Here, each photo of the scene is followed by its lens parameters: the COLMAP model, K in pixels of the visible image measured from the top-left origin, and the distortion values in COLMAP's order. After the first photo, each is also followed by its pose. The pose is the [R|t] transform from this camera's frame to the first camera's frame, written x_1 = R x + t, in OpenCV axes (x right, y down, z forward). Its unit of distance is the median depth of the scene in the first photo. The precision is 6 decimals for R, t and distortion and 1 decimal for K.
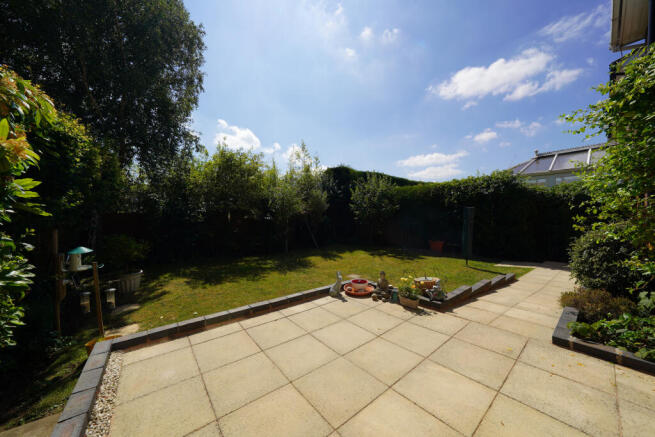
lens RADIAL K [[230.9, 0, 327.9], [0, 230.9, 214.0], [0, 0, 1]] dist [-0.026602, 0.000041]
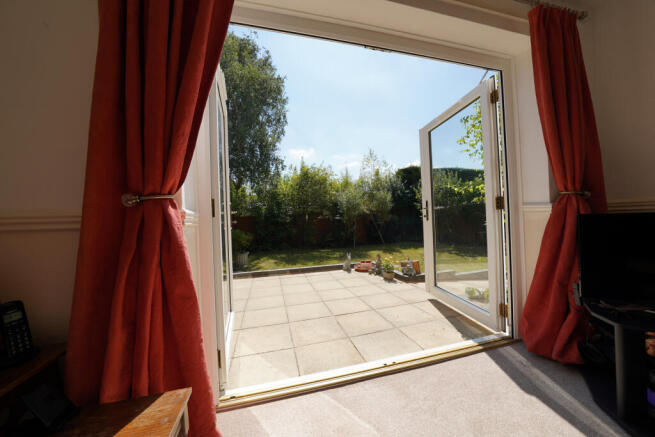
lens RADIAL K [[230.9, 0, 327.9], [0, 230.9, 214.0], [0, 0, 1]] dist [-0.026602, 0.000041]
pose [[0.911567, -0.027827, -0.410209, 0.212110], [0.026856, 0.999606, -0.008130, 0.006581], [0.410274, -0.003606, 0.911955, -0.142653]]
